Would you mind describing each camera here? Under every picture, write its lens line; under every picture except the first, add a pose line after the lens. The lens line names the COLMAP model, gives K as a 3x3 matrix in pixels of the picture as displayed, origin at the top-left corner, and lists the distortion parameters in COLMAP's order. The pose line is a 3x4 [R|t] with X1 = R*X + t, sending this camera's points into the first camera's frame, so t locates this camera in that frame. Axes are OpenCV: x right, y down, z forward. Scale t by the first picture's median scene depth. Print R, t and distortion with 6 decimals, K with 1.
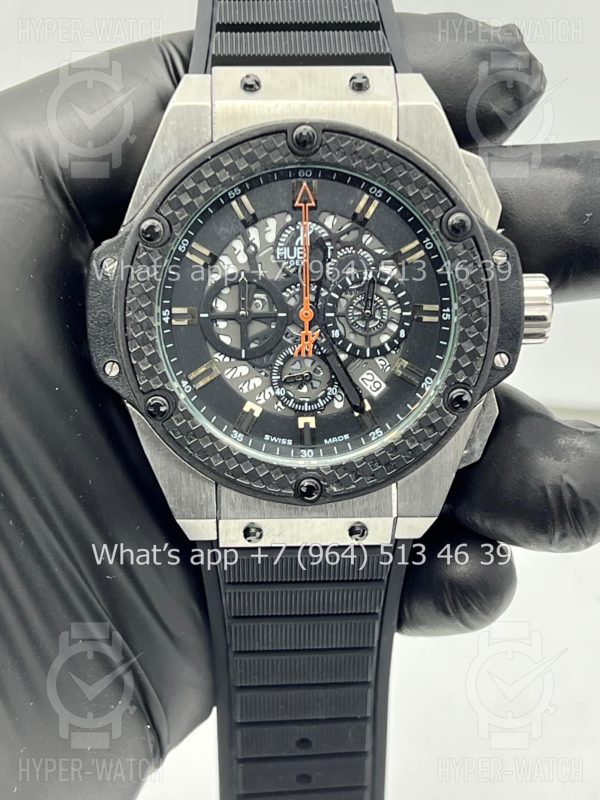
lens RADIAL K [[1825.8, 0, 300.0], [0, 1825.8, 400.0], [0, 0, 1]] dist [0.161408, -0.149076]
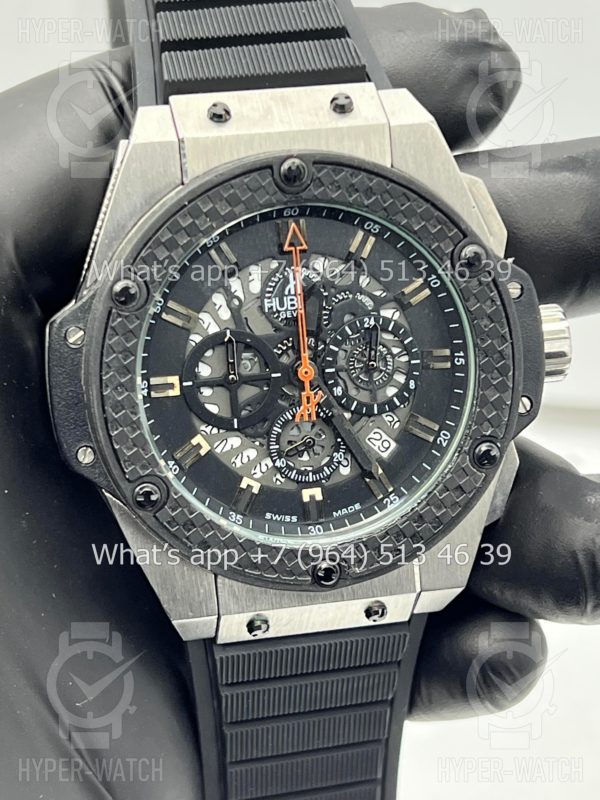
lens RADIAL K [[1825.8, 0, 300.0], [0, 1825.8, 400.0], [0, 0, 1]] dist [0.161408, -0.149076]
pose [[0.987536, -0.086289, 0.131630, -0.114448], [0.084629, 0.996247, 0.018163, -0.049812], [-0.132704, -0.006797, 0.991132, 0.135421]]
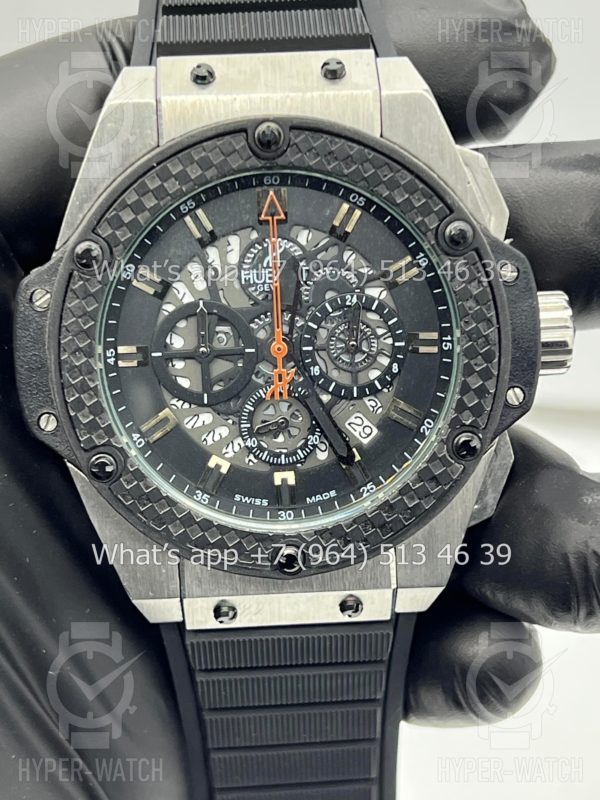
lens RADIAL K [[1825.8, 0, 300.0], [0, 1825.8, 400.0], [0, 0, 1]] dist [0.161408, -0.149076]
pose [[0.999410, -0.033402, -0.008023, 0.018871], [0.033311, 0.999383, -0.011171, -0.013990], [0.008391, 0.010897, 0.999905, 0.167083]]
